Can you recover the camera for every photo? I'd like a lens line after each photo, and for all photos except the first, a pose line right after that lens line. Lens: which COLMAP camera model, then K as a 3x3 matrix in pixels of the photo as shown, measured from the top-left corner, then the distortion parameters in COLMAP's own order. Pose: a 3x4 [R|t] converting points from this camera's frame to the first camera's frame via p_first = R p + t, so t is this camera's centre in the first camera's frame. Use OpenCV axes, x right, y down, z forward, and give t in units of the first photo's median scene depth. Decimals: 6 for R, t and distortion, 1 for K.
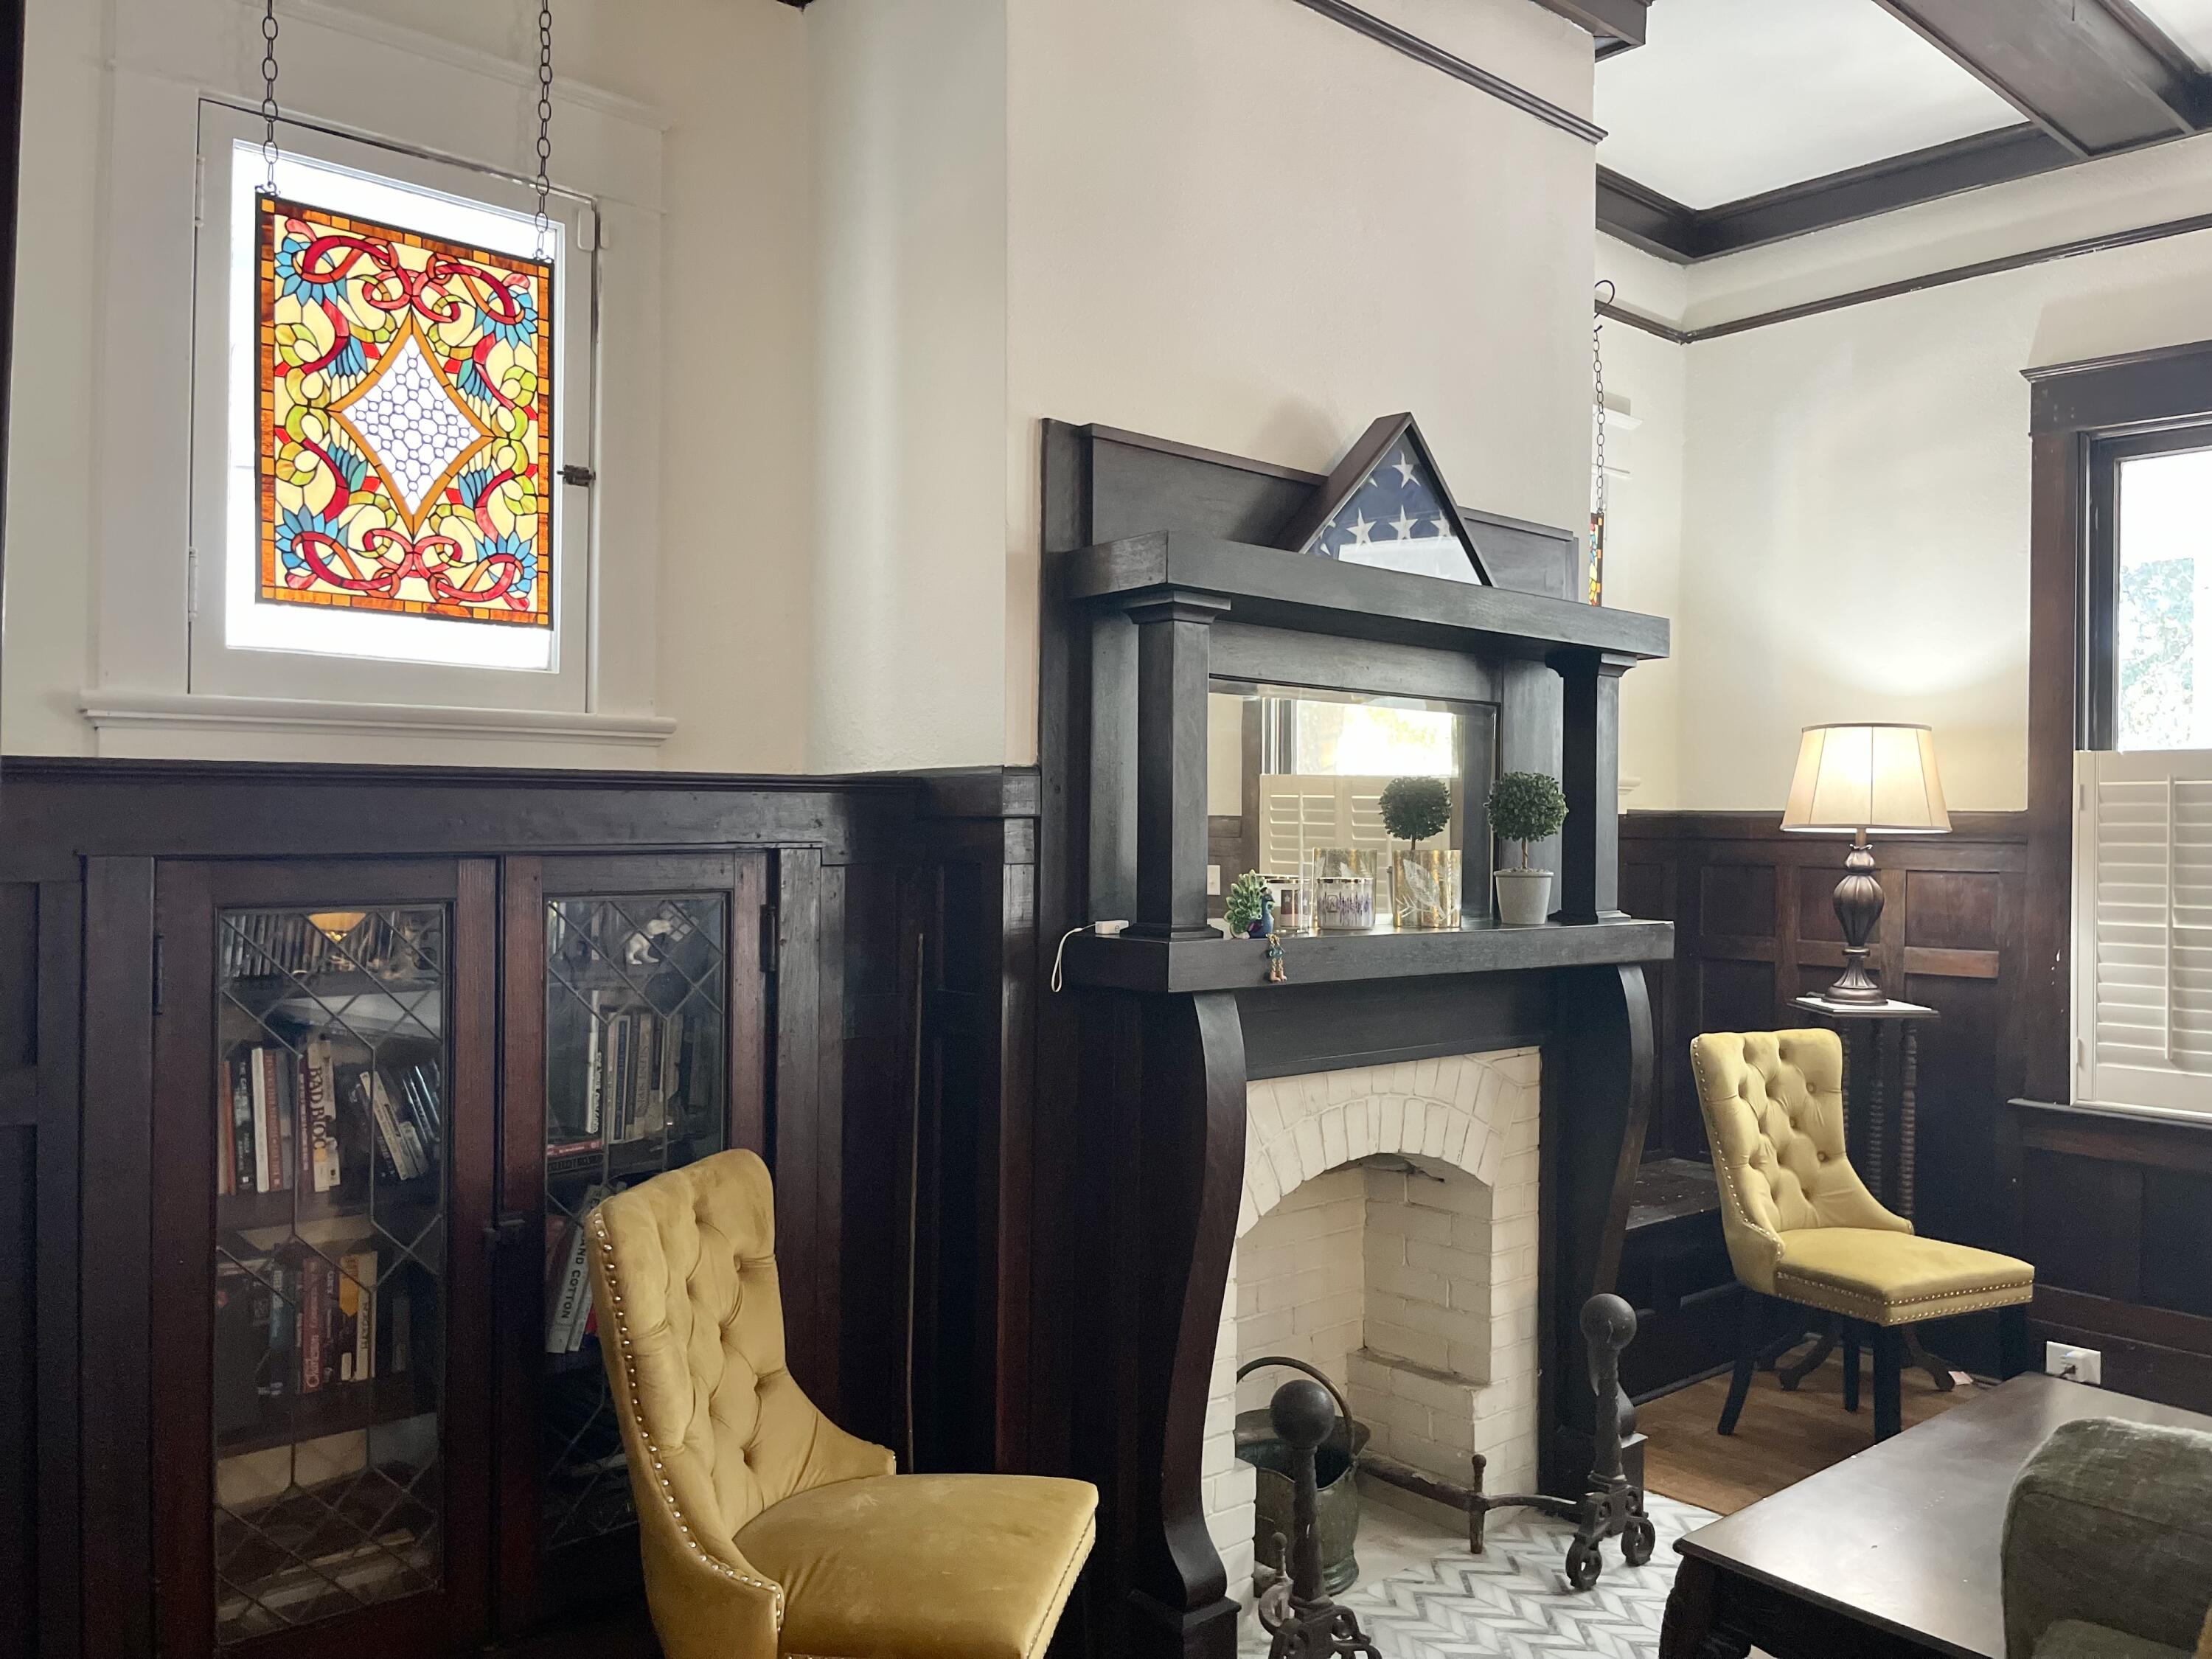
lens RADIAL K [[1664.0, 0, 1081.6], [0, 1664.0, 841.4], [0, 0, 1]] dist [0.014349, -0.031240]
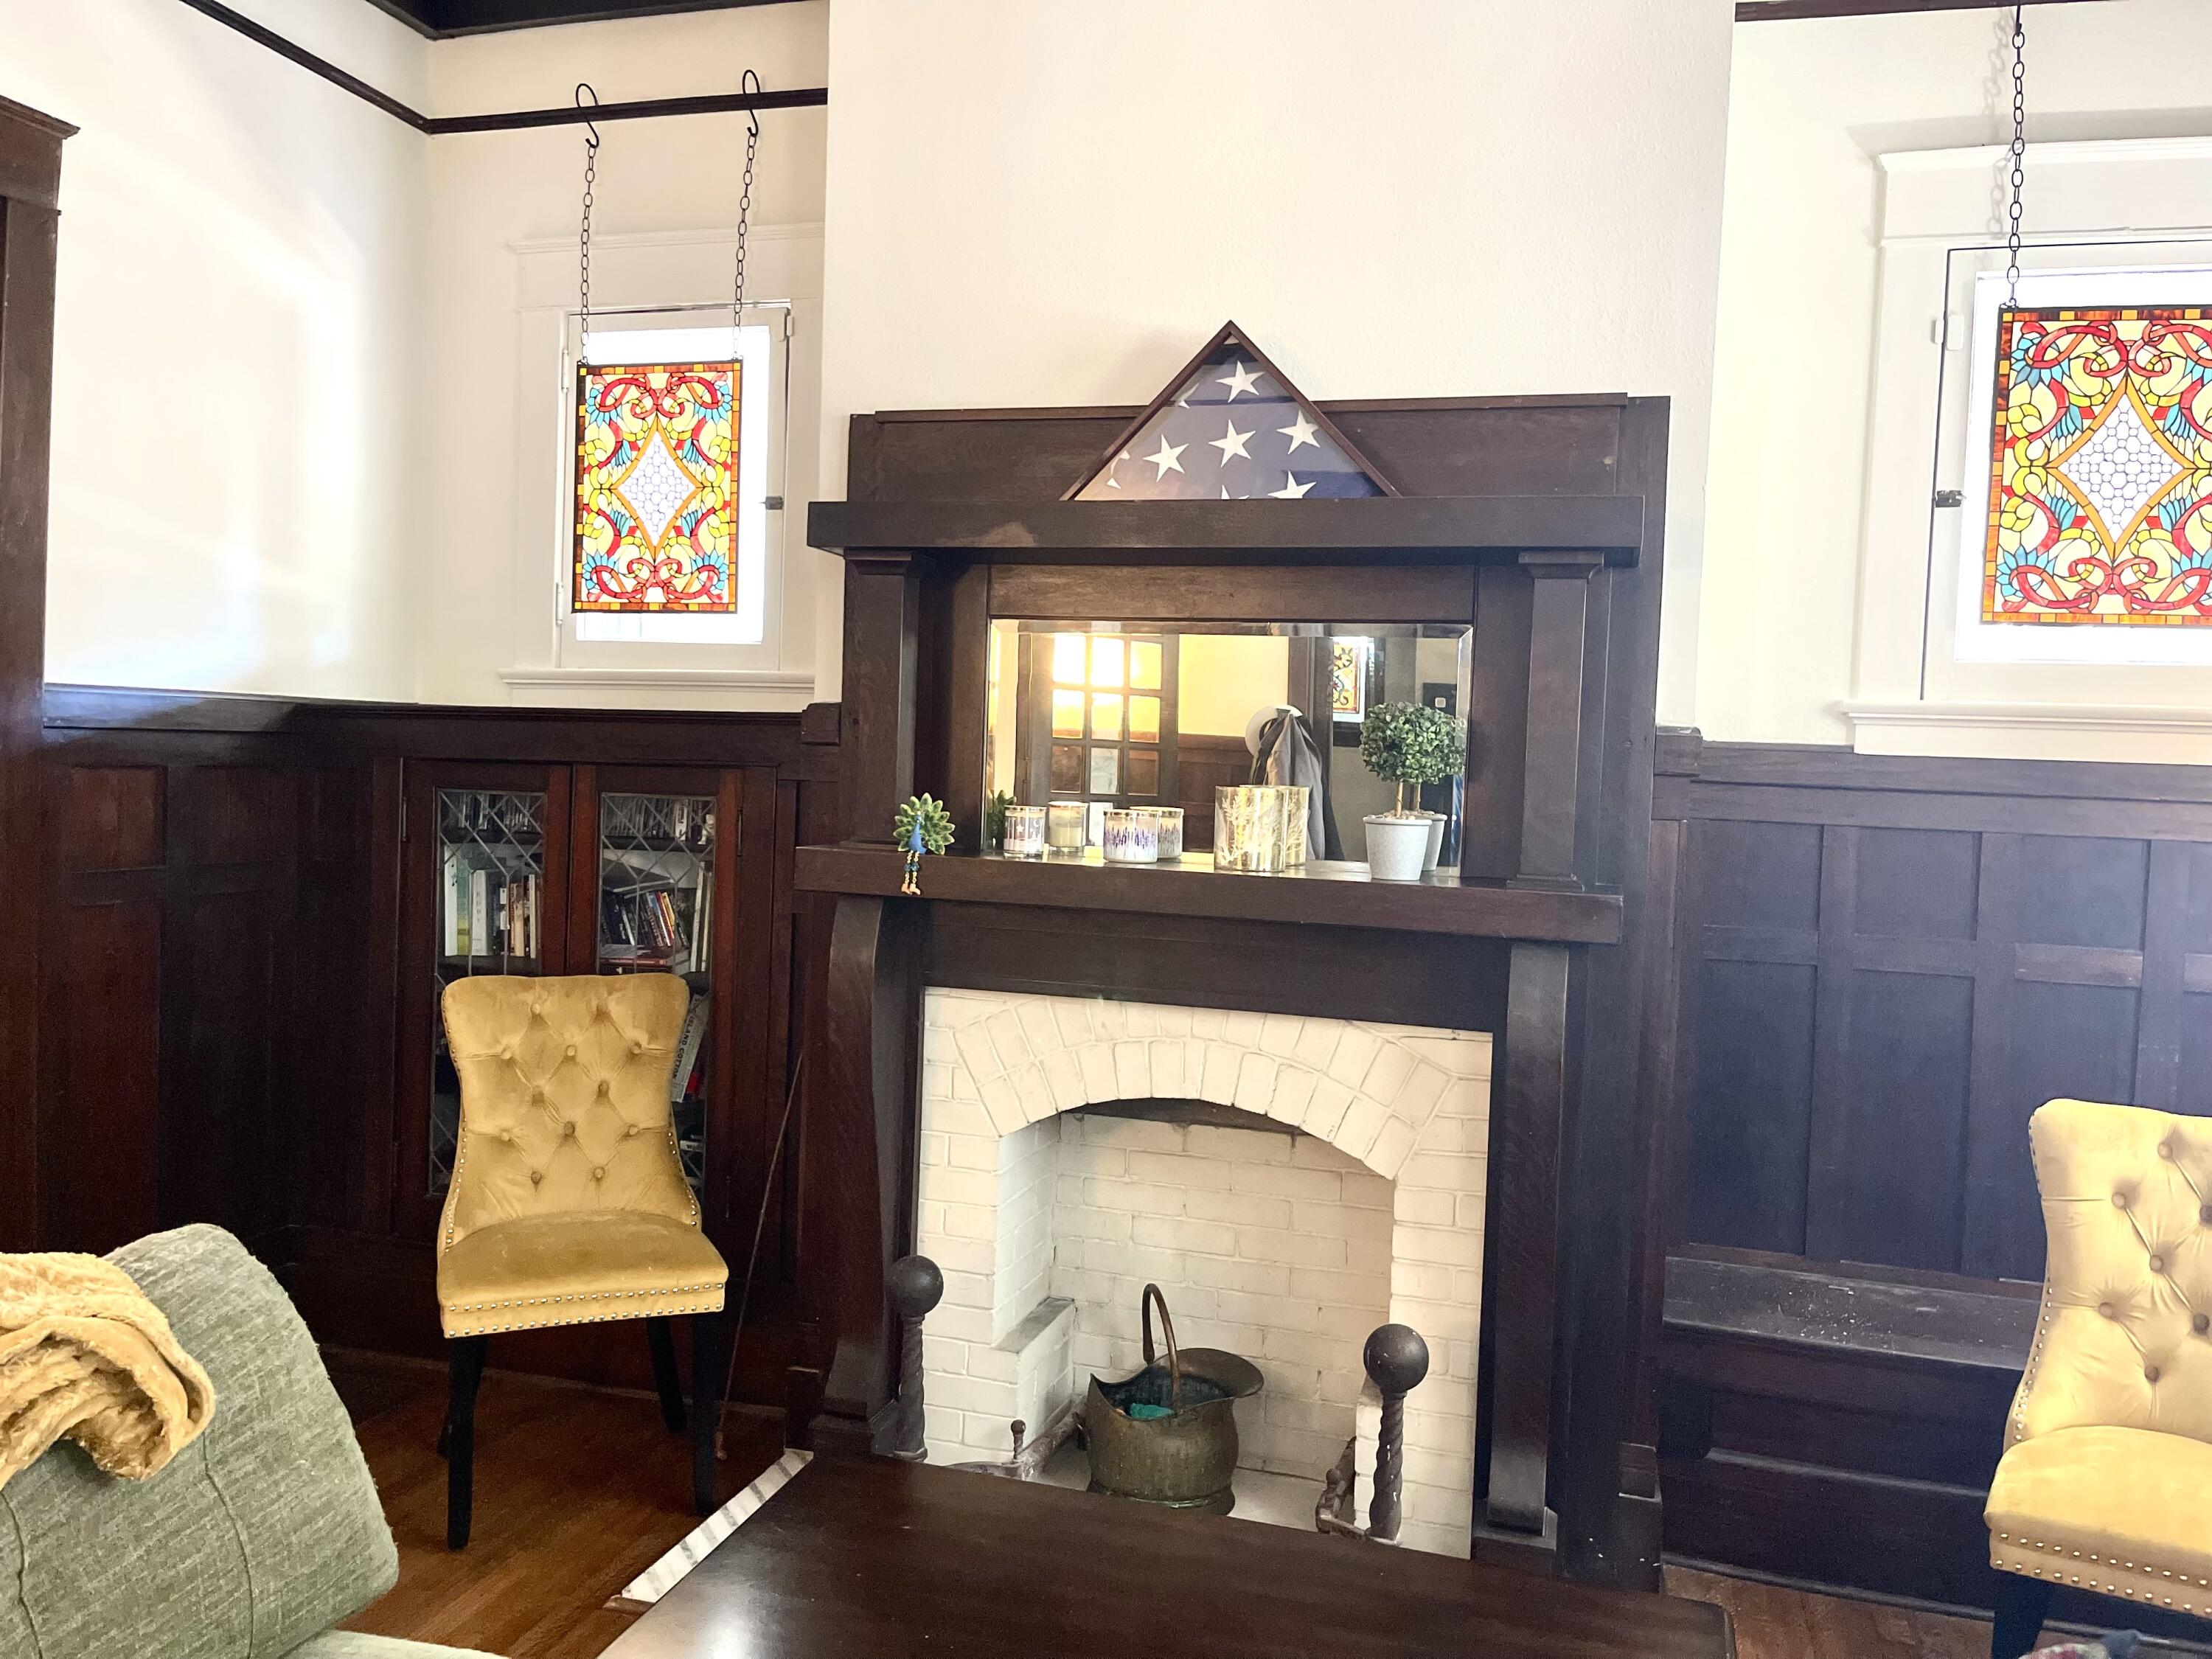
lens RADIAL K [[1664.0, 0, 1100.9], [0, 1664.0, 824.0], [0, 0, 1]] dist [0.014349, -0.031240]
pose [[0.539584, 0.043519, -0.840807, 0.986631], [-0.031401, 0.999009, 0.031556, 0.000283], [0.841346, 0.009375, 0.540415, 0.442506]]
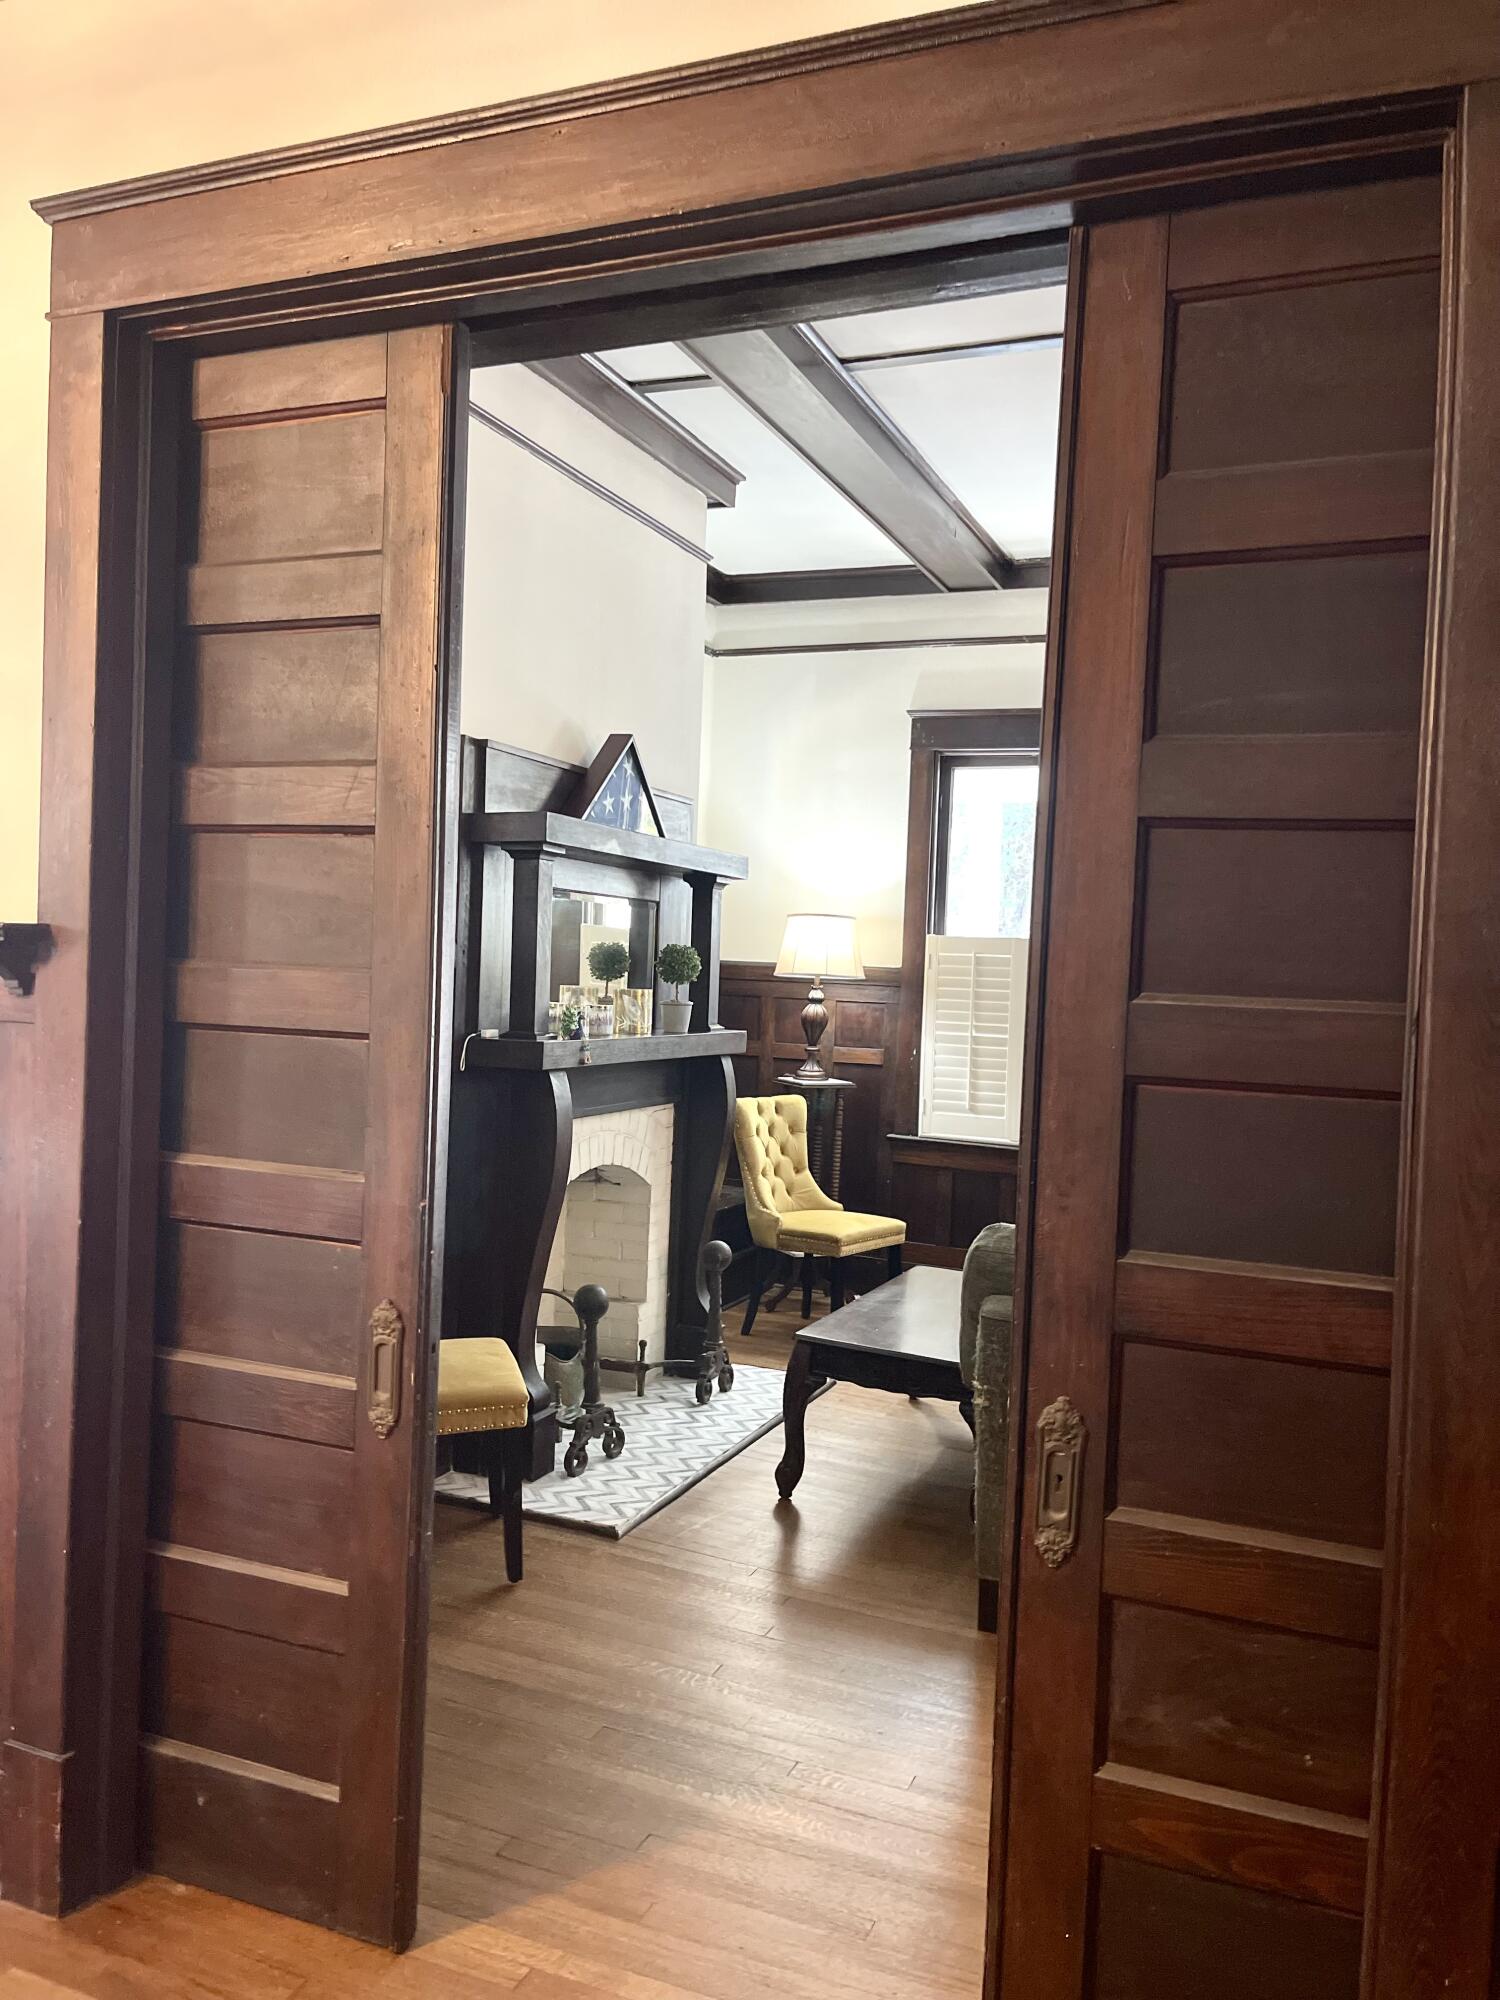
lens RADIAL K [[1504.5, 0, 758.6], [0, 1504.5, 1001.9], [0, 0, 1]] dist [0.014349, -0.031240]
pose [[0.887986, 0.014248, 0.459650, -0.397191], [-0.028630, 0.999294, 0.024333, -0.023255], [-0.458978, -0.034767, 0.887767, -0.449148]]
